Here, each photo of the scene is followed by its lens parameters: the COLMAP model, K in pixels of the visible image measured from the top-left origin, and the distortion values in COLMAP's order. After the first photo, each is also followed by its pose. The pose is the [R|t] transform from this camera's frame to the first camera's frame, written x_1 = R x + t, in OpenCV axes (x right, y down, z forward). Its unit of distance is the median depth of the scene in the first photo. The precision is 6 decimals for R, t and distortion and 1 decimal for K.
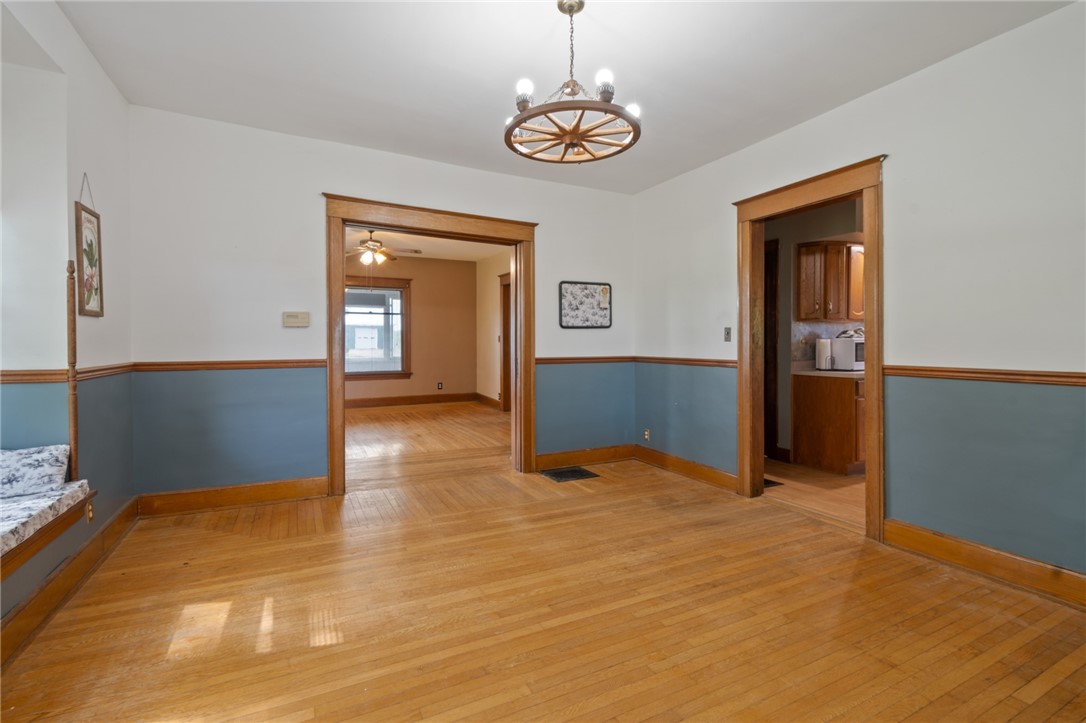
lens RADIAL K [[483.2, 0, 543.4], [0, 483.2, 345.0], [0, 0, 1]] dist [-0.003316, -0.000835]
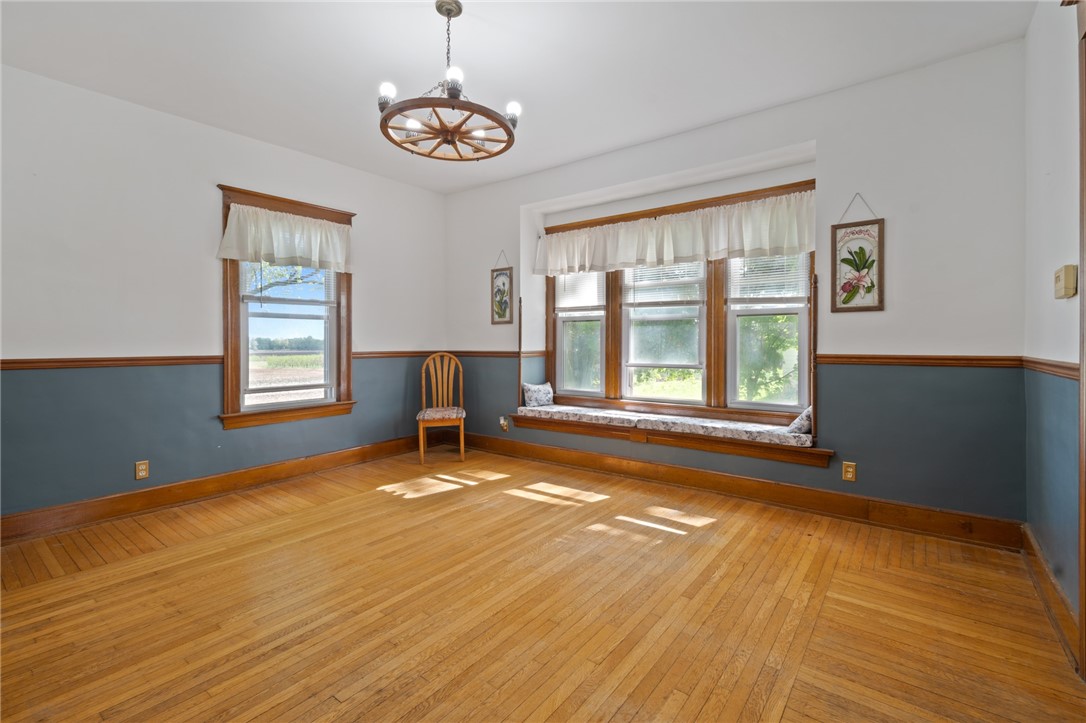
lens RADIAL K [[483.2, 0, 543.4], [0, 483.2, 345.0], [0, 0, 1]] dist [-0.003316, -0.000835]
pose [[-0.902348, 0.005040, -0.430978, 0.323080], [-0.000452, 0.999920, 0.012639, 0.007651], [0.431007, 0.011600, -0.902274, 2.012599]]
